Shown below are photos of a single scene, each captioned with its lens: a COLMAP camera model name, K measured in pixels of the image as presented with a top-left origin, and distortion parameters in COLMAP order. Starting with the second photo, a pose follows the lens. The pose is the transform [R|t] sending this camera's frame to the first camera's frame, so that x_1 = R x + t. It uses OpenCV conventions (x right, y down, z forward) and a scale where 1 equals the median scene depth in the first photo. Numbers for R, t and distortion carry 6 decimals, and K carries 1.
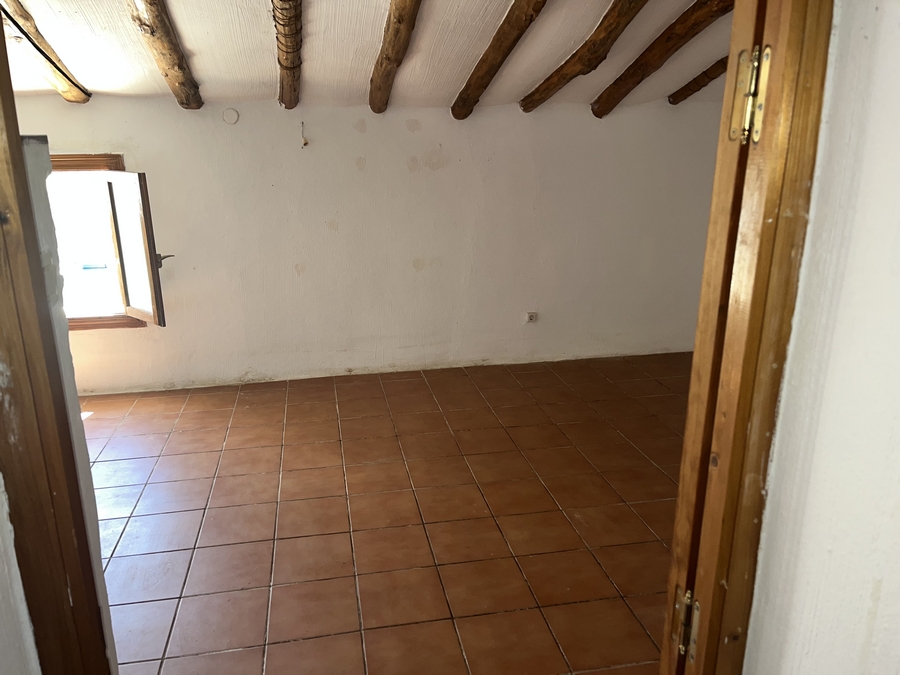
lens RADIAL K [[685.1, 0, 451.4], [0, 685.1, 343.6], [0, 0, 1]] dist [0.075917, -0.092988]
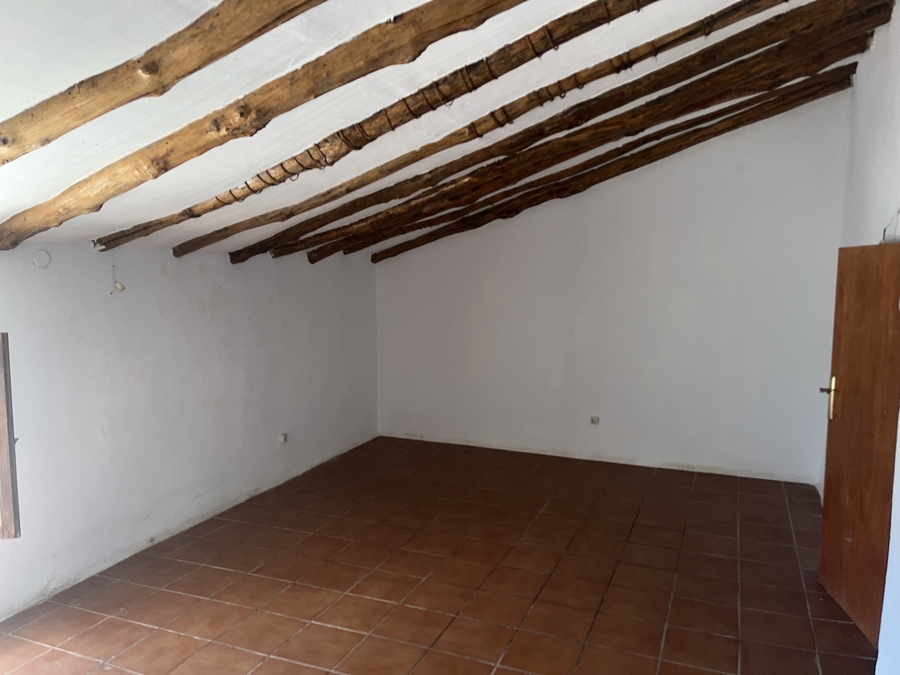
lens RADIAL K [[685.1, 0, 451.4], [0, 685.1, 343.6], [0, 0, 1]] dist [0.075917, -0.092988]
pose [[0.559301, -0.089512, 0.824118, -0.657373], [0.237048, 0.969910, -0.055529, -0.064499], [-0.794349, 0.226413, 0.563690, 0.161932]]
